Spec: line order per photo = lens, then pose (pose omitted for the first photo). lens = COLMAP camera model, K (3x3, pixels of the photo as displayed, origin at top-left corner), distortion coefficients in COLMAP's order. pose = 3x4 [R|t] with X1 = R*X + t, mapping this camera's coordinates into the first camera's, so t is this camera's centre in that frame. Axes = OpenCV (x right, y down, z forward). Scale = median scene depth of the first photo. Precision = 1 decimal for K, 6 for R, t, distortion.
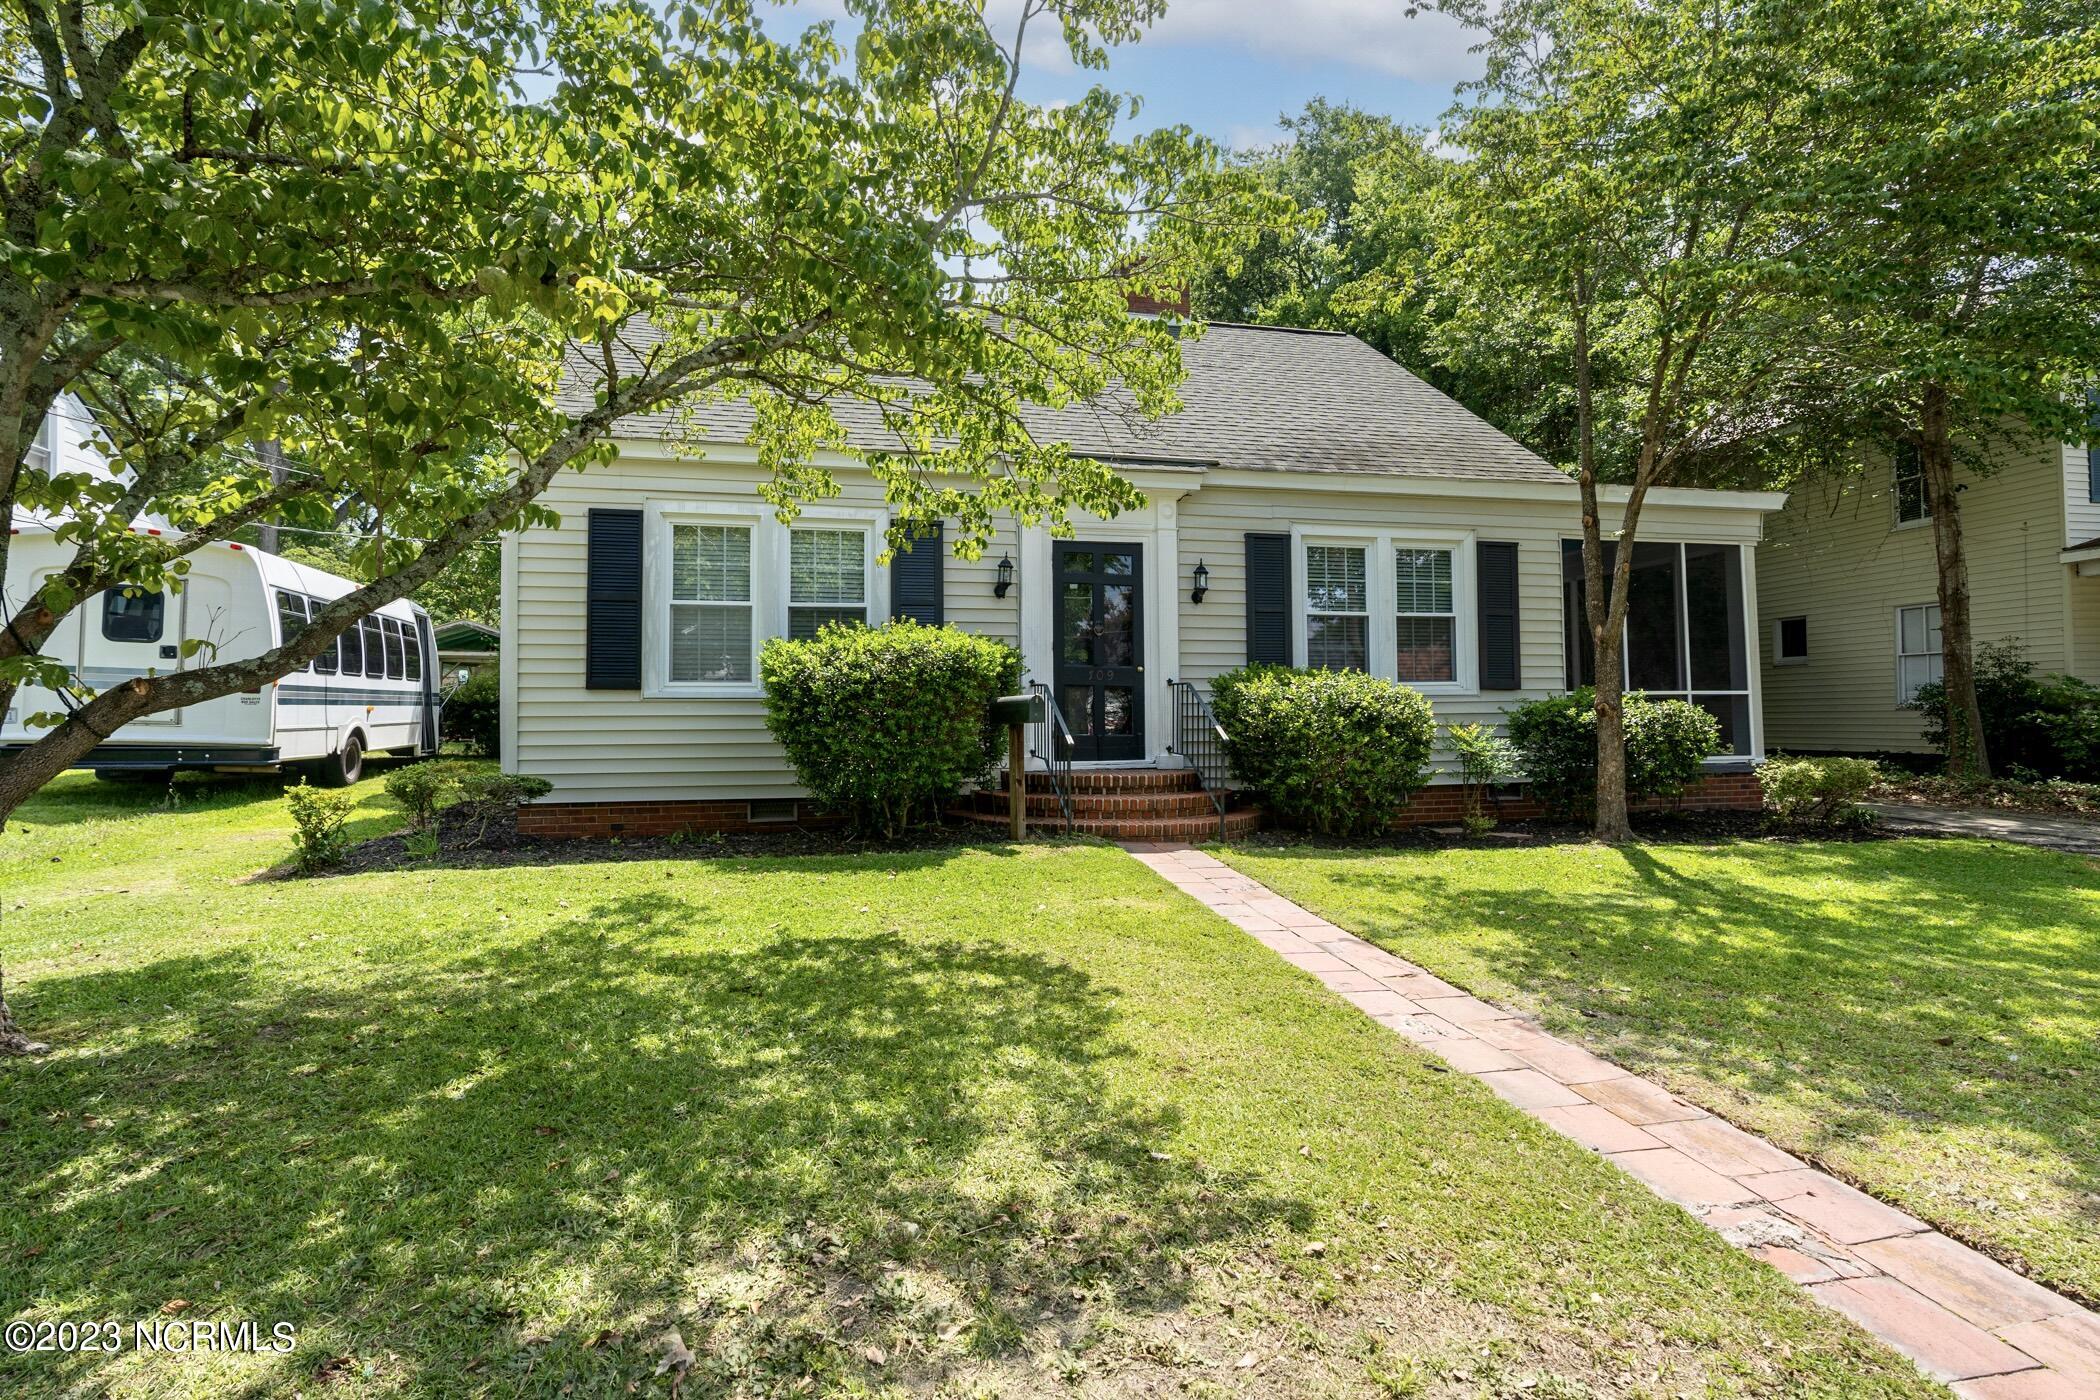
lens RADIAL K [[965.1, 0, 1047.4], [0, 965.1, 698.1], [0, 0, 1]] dist [-0.007647, 0.003213]
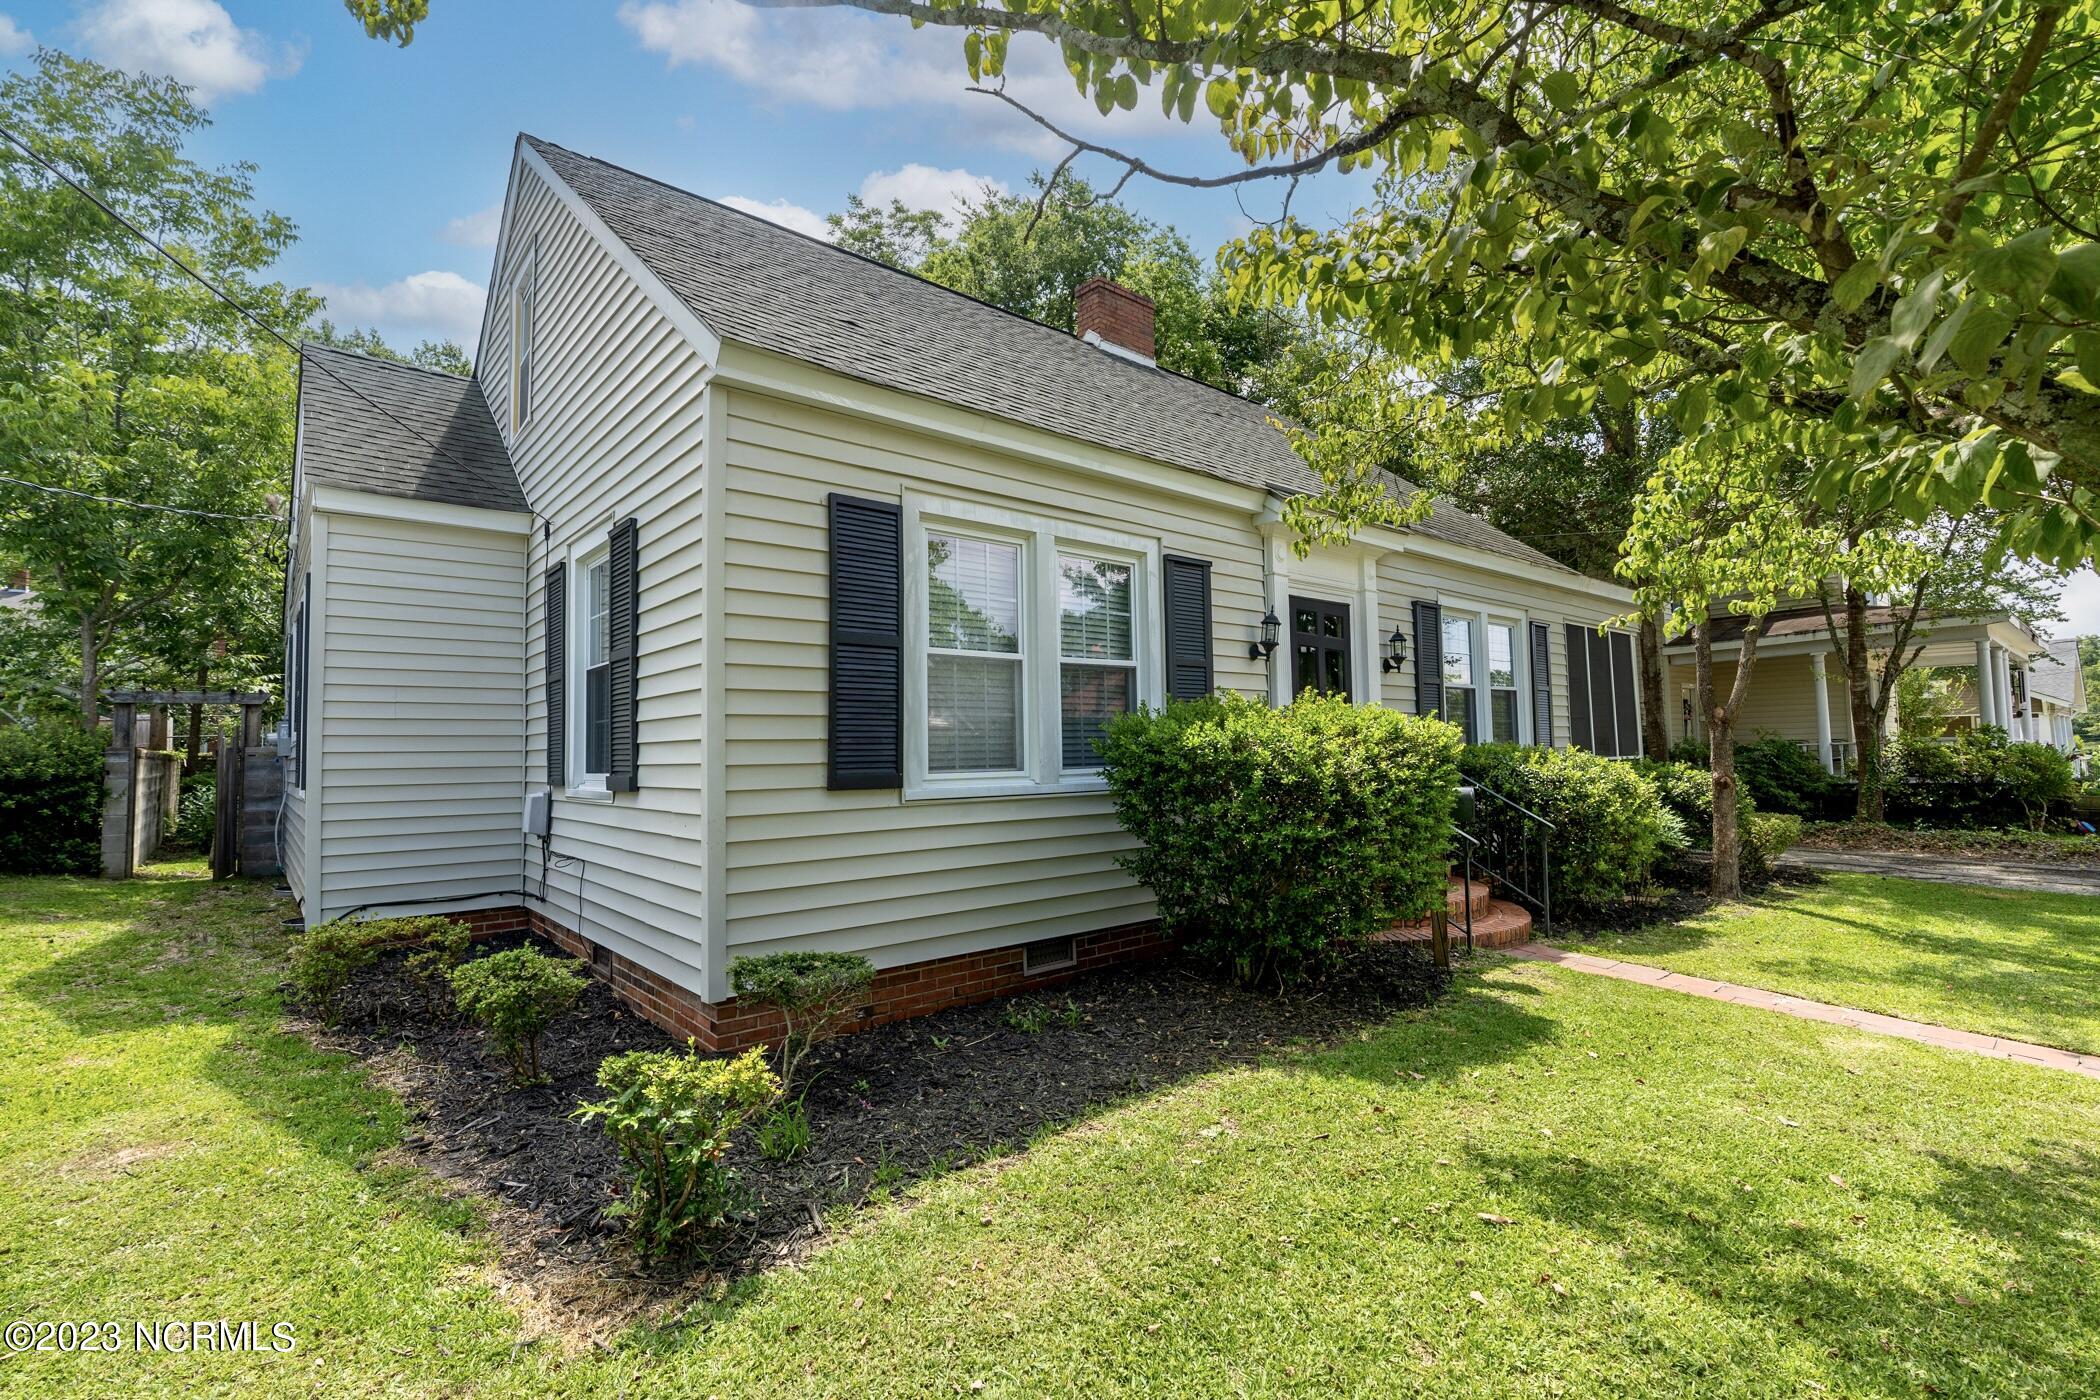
lens RADIAL K [[965.1, 0, 1055.4], [0, 965.1, 694.0], [0, 0, 1]] dist [-0.007647, 0.003213]
pose [[0.862766, 0.019769, 0.505217, -0.655317], [-0.000547, 0.999271, -0.038168, -0.046228], [-0.505603, 0.032653, 0.862148, 0.402527]]
